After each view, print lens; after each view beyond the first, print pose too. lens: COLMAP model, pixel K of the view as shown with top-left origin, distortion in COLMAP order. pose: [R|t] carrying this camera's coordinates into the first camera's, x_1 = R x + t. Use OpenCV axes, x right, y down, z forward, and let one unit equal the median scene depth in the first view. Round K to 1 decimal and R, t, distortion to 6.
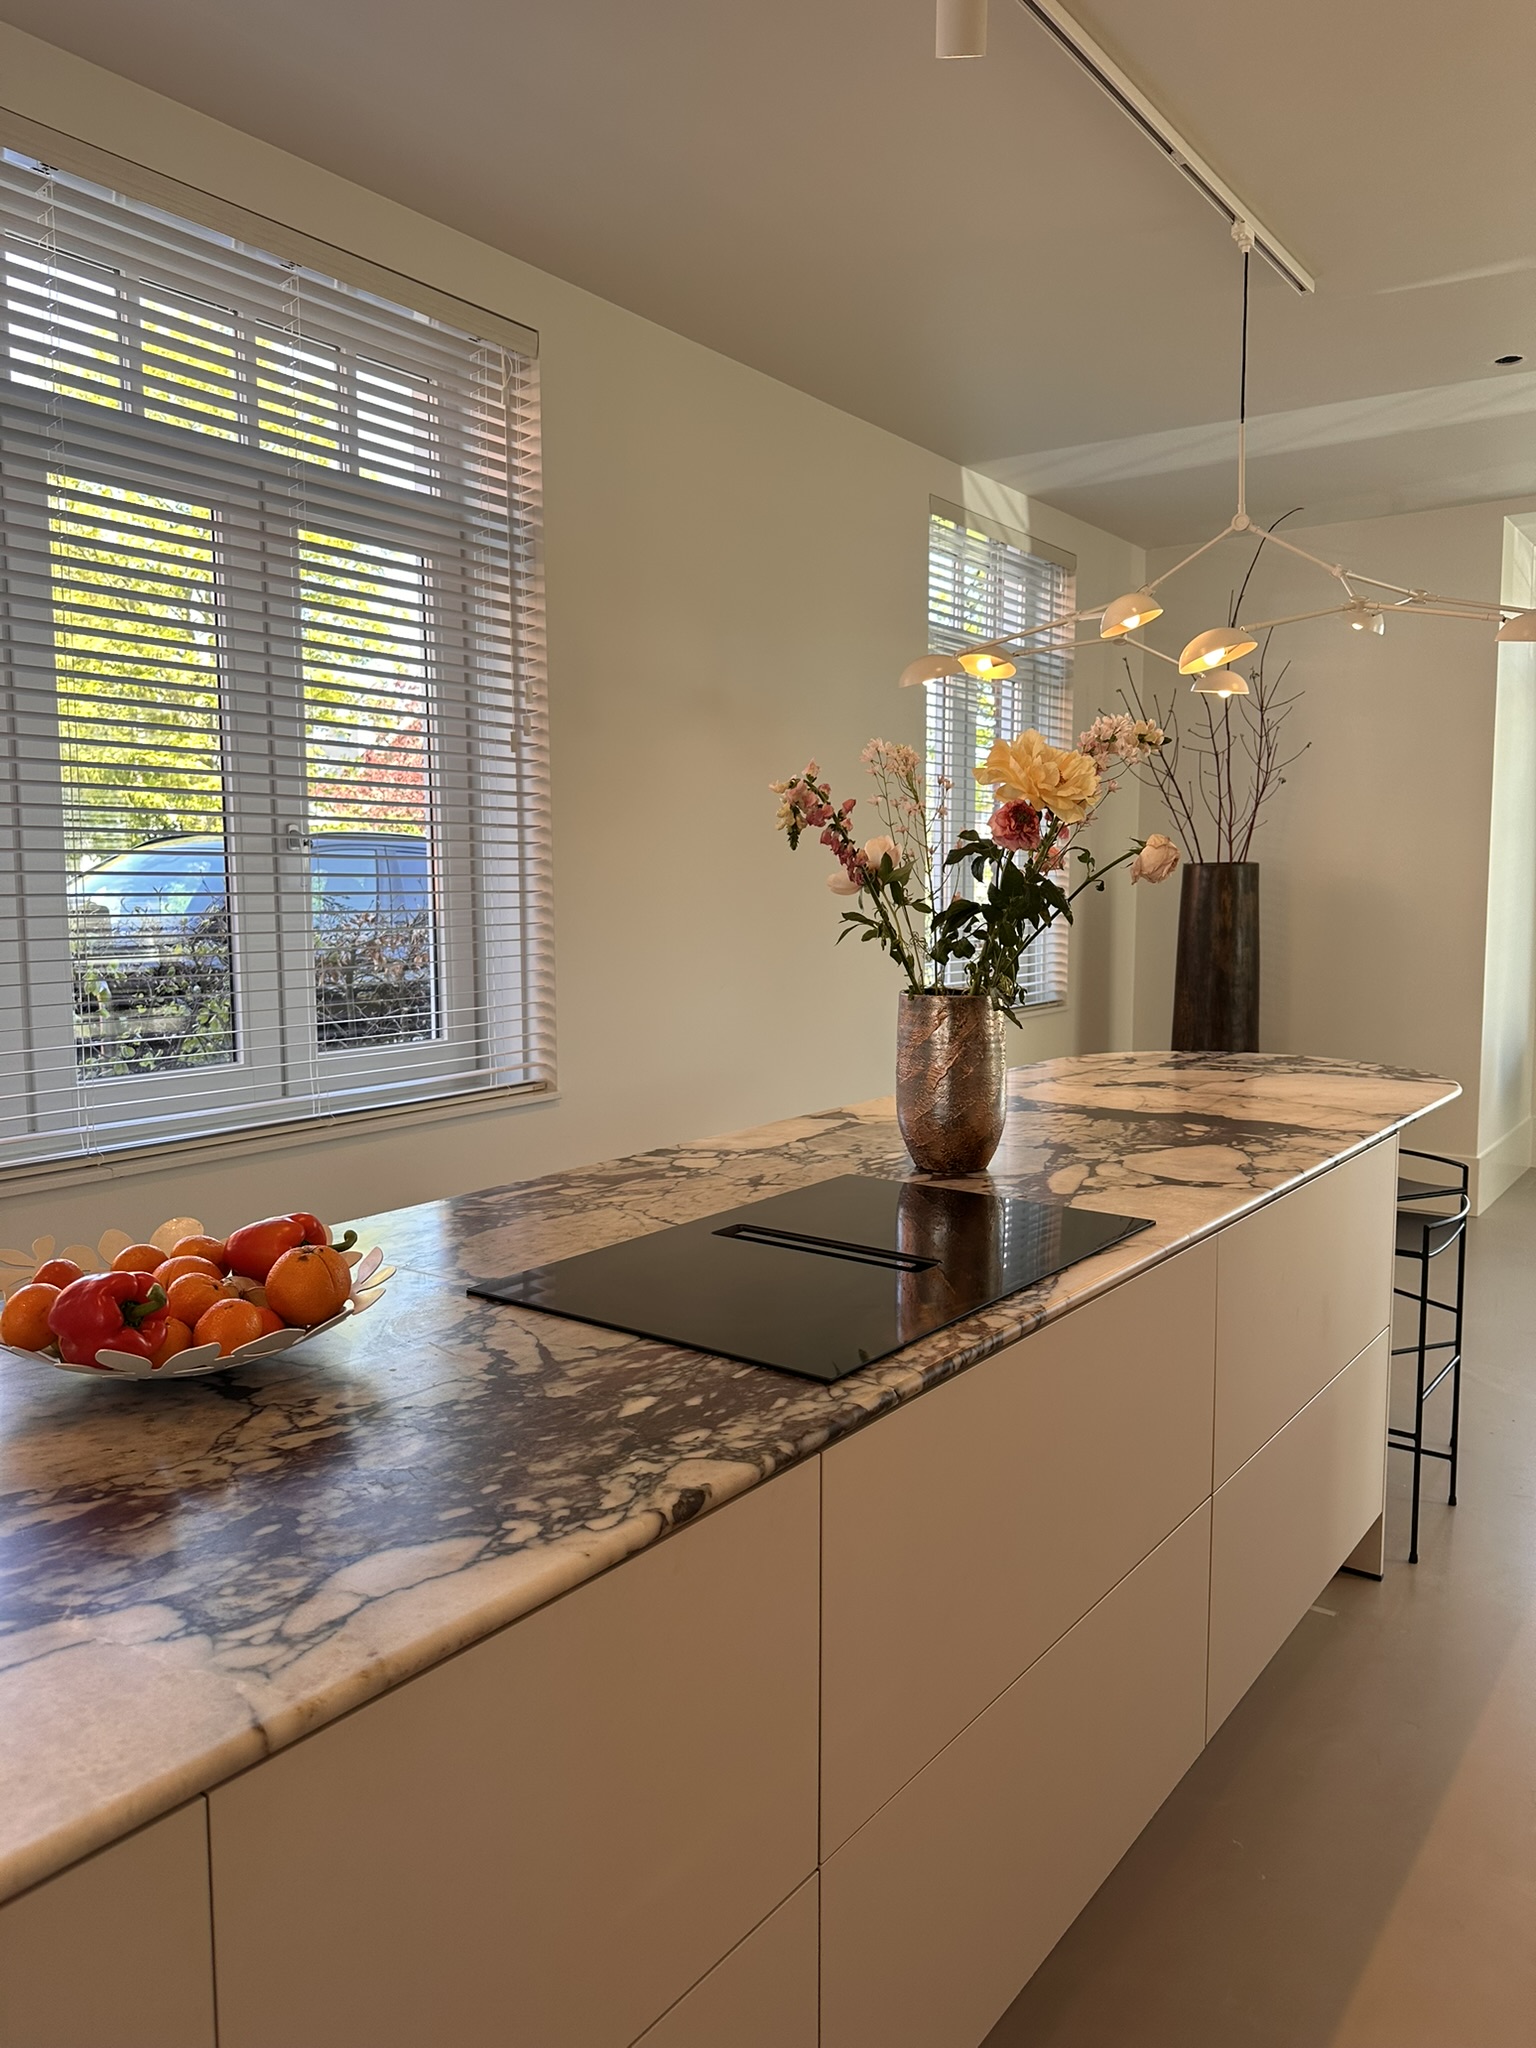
lens RADIAL K [[1435.8, 0, 760.4], [0, 1435.8, 1028.6], [0, 0, 1]] dist [0.075299, -0.104153]
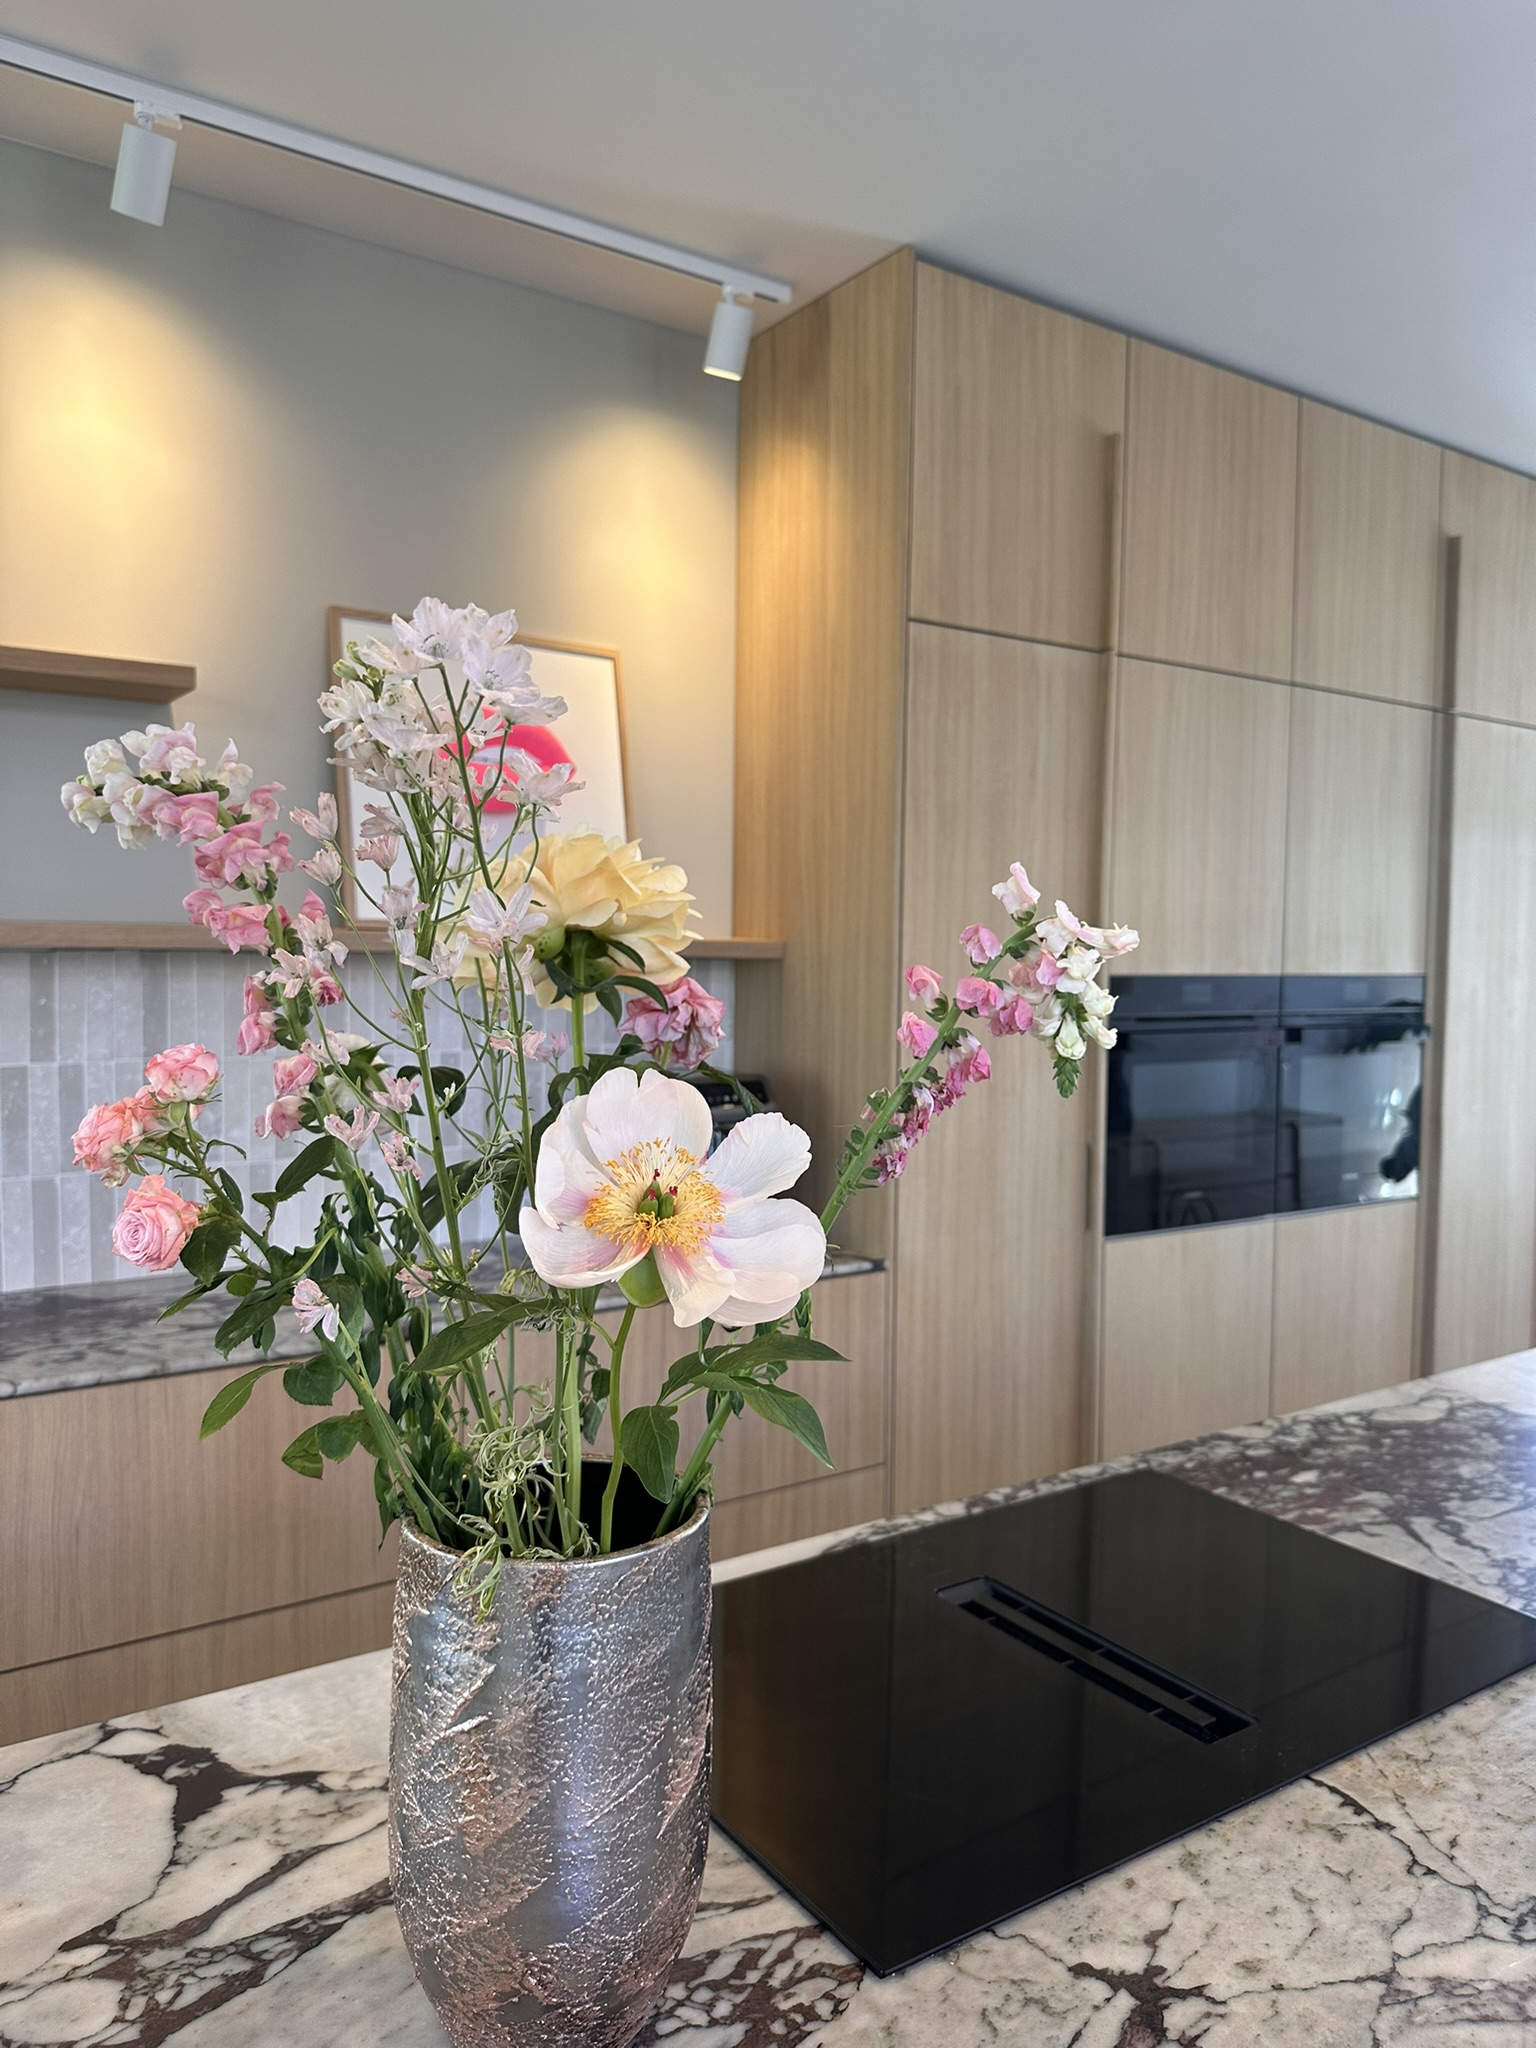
lens RADIAL K [[1435.8, 0, 763.5], [0, 1435.8, 1023.3], [0, 0, 1]] dist [0.075299, -0.104153]
pose [[-0.943259, -0.028050, 0.330871, -0.045916], [0.021818, 0.989037, 0.146044, -0.341655], [-0.331340, 0.144976, -0.932307, 2.308449]]
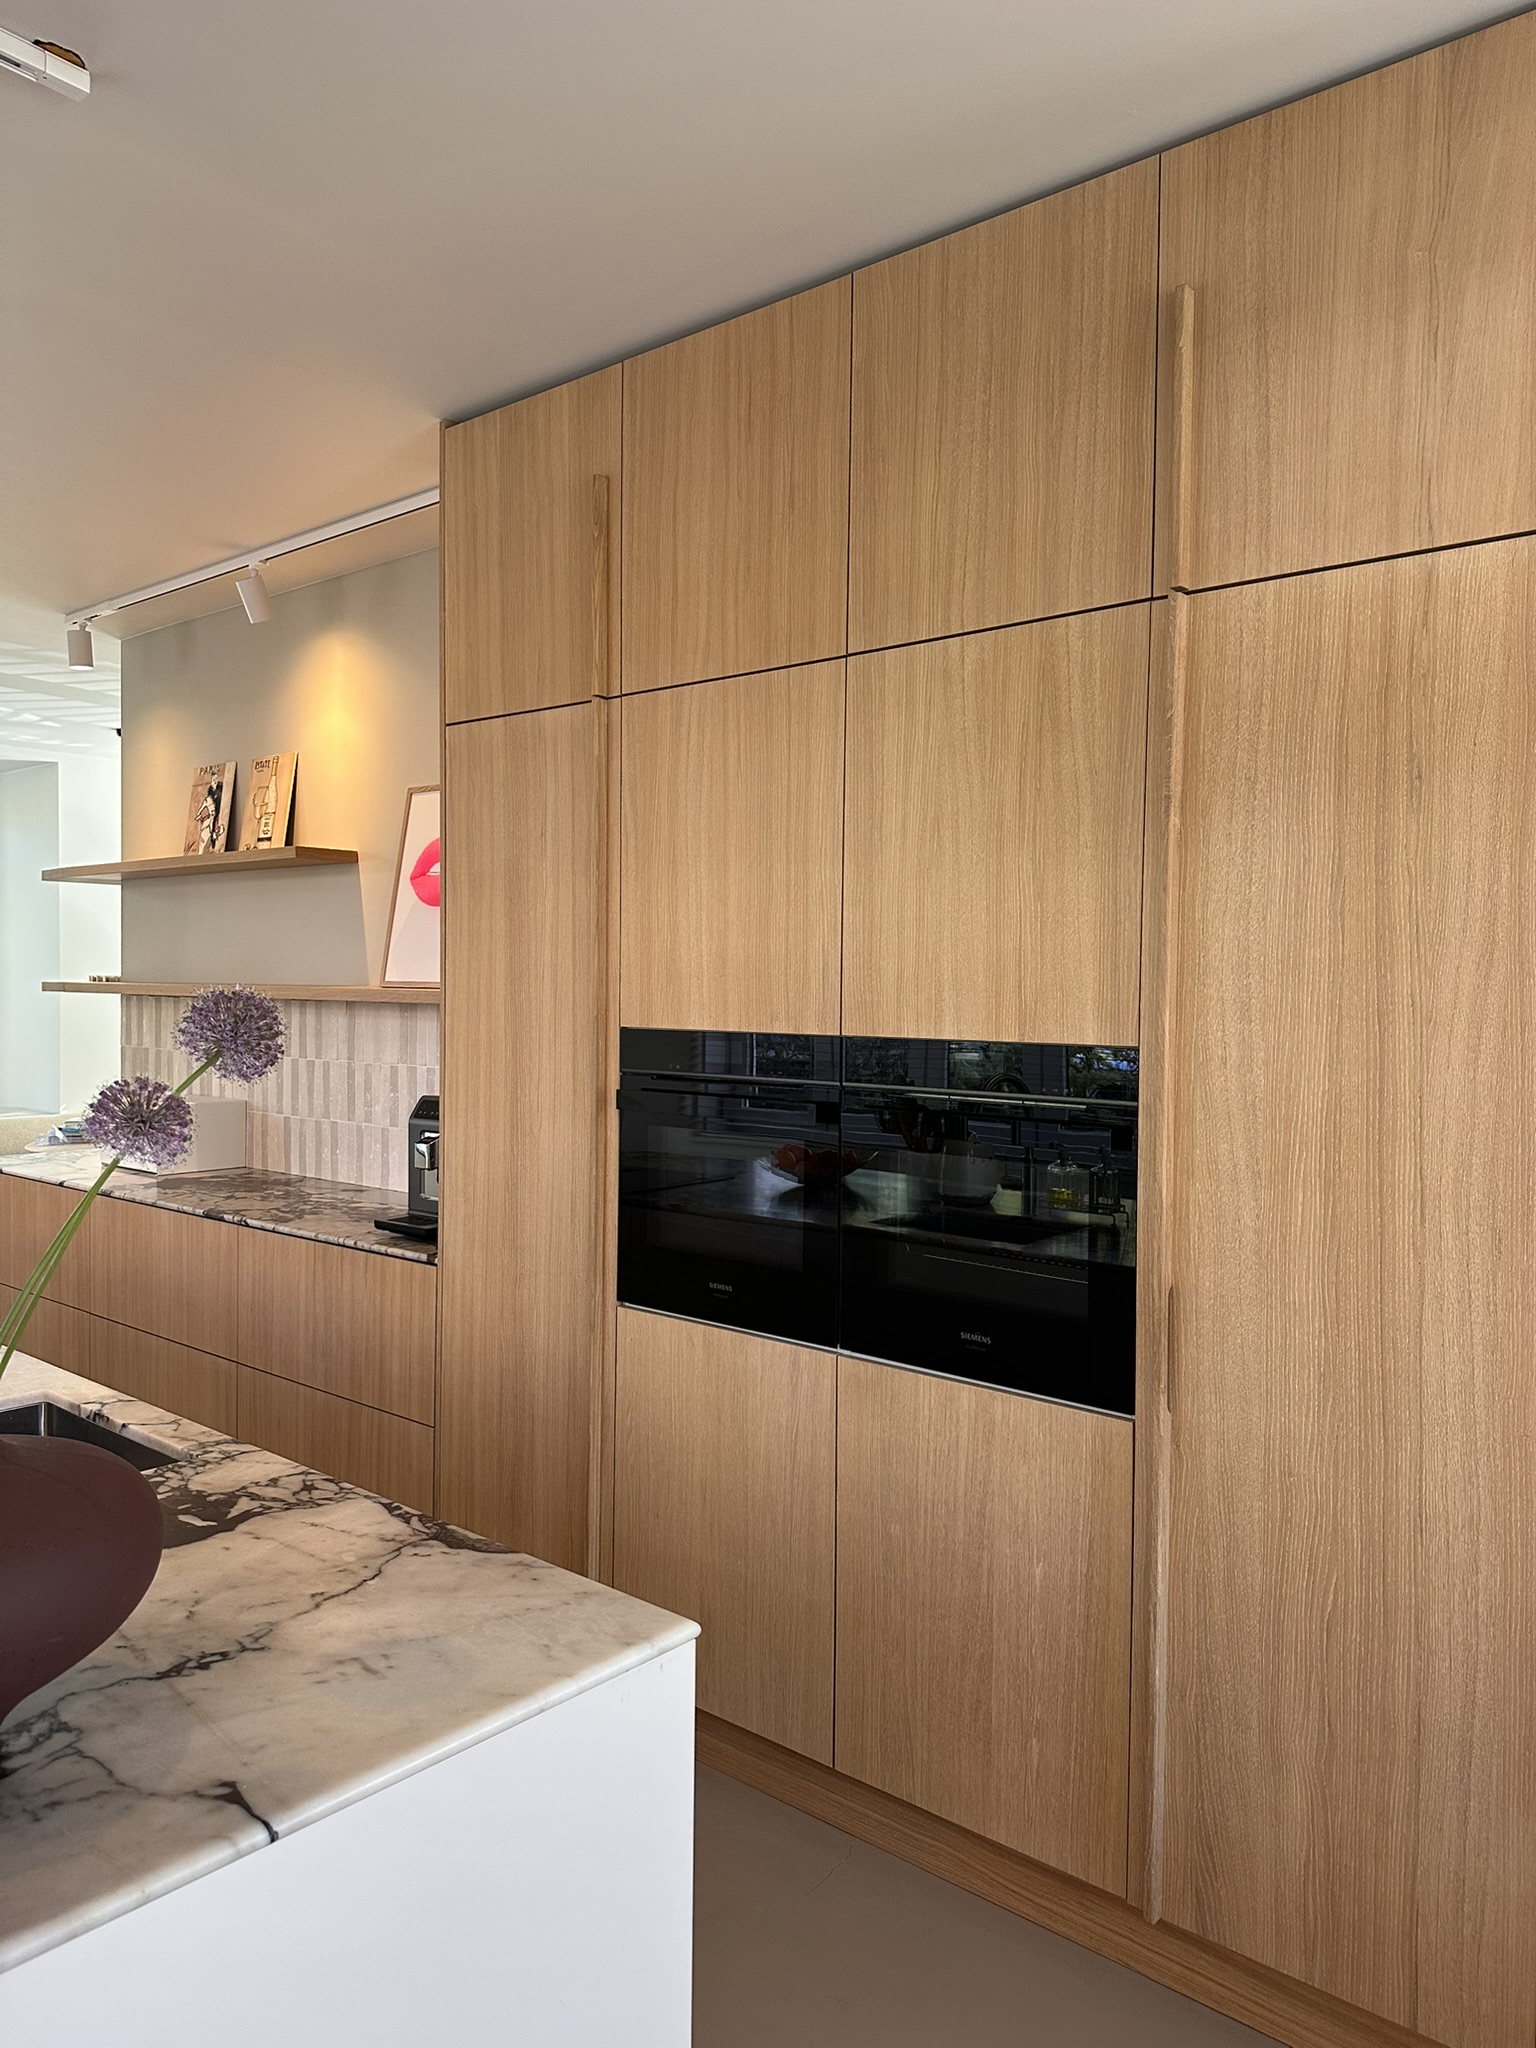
lens RADIAL K [[1435.8, 0, 774.0], [0, 1435.8, 1028.1], [0, 0, 1]] dist [0.075299, -0.104153]
pose [[0.056573, -0.026469, 0.998048, -2.073921], [0.090173, 0.995698, 0.021296, -0.080871], [-0.994318, 0.088793, 0.058717, -0.530359]]
